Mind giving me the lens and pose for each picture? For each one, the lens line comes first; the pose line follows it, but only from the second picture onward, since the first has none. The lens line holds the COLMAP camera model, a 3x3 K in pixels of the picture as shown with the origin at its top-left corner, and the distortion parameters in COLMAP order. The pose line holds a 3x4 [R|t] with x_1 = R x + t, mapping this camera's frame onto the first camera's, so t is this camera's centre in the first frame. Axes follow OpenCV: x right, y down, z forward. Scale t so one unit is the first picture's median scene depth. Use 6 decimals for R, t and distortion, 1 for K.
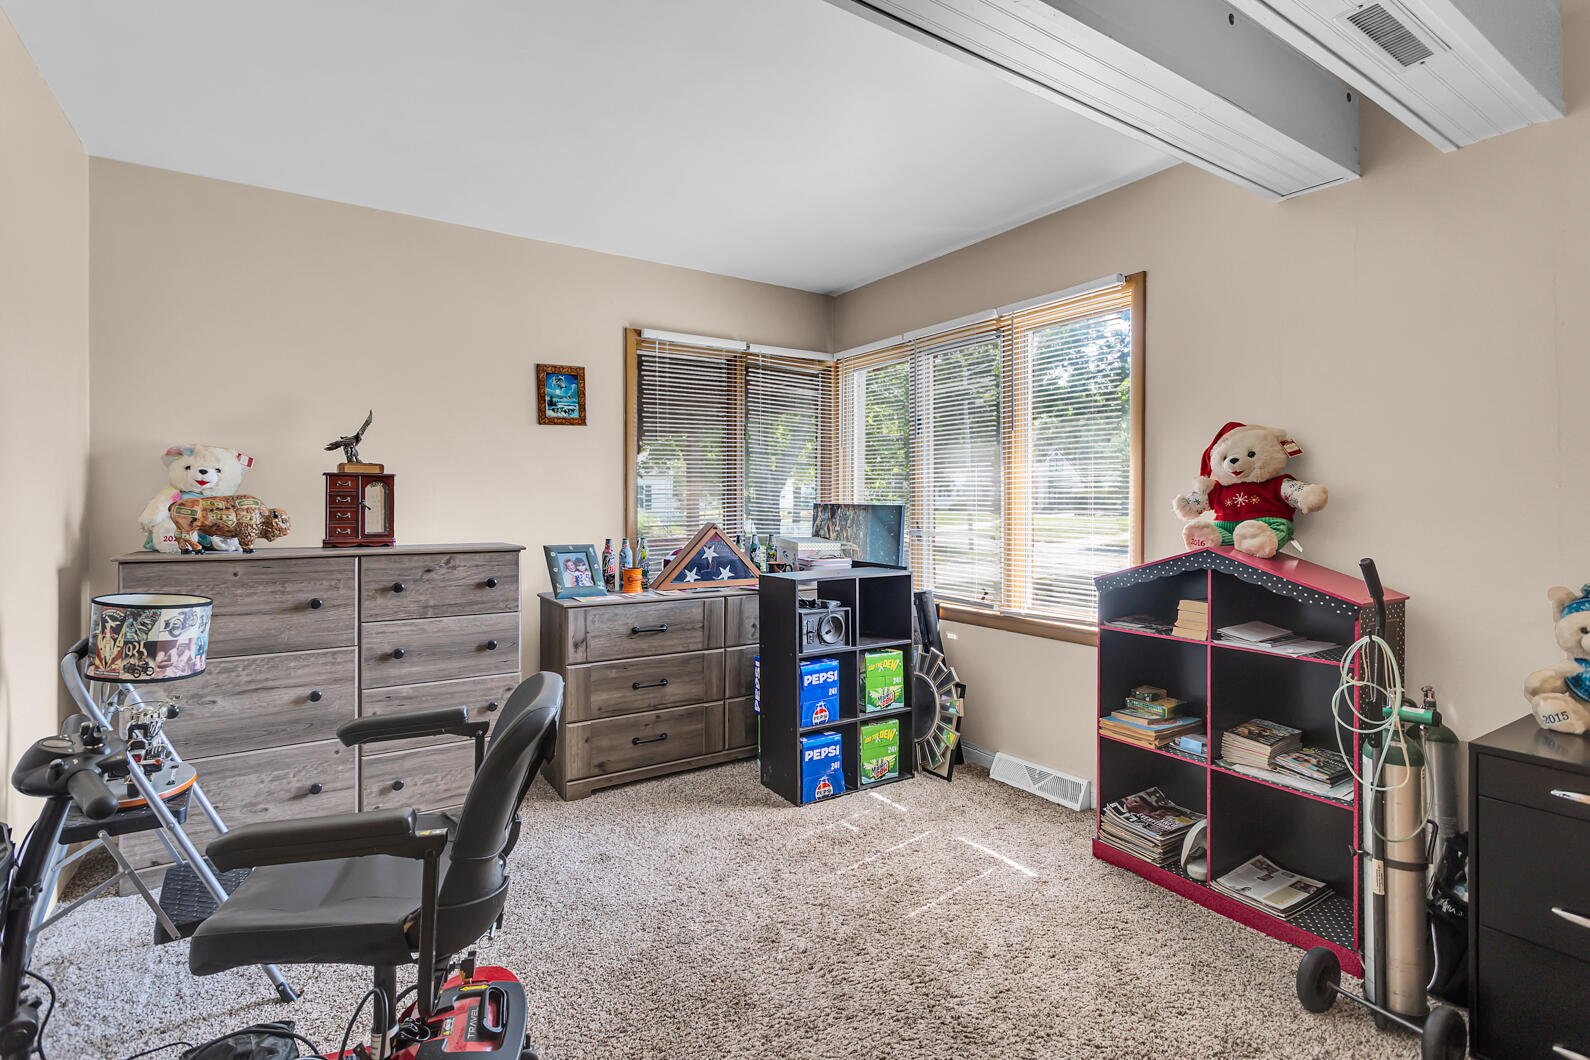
lens RADIAL K [[753.8, 0, 788.8], [0, 753.8, 516.1], [0, 0, 1]] dist [0.000454, 0.000510]
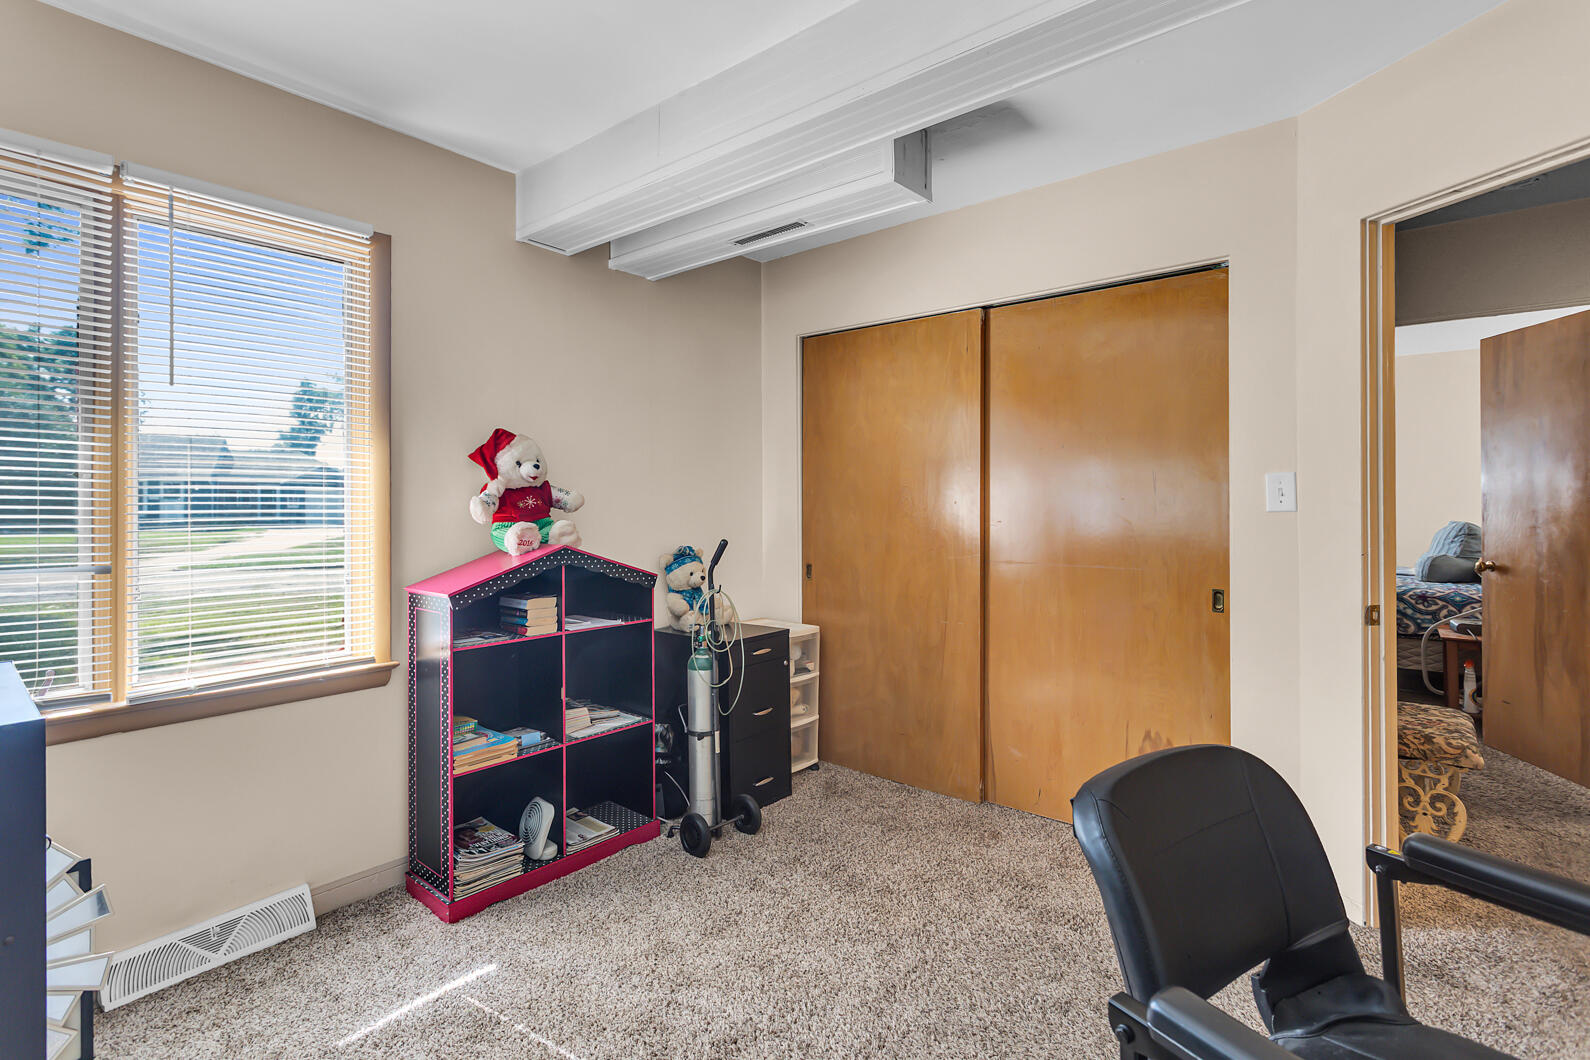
lens RADIAL K [[753.8, 0, 776.5], [0, 753.8, 506.8], [0, 0, 1]] dist [0.000454, 0.000510]
pose [[-0.287384, 0.003152, 0.957810, -0.527573], [0.024473, 0.999692, 0.004054, -0.009895], [-0.957503, 0.024606, -0.287373, 0.917302]]
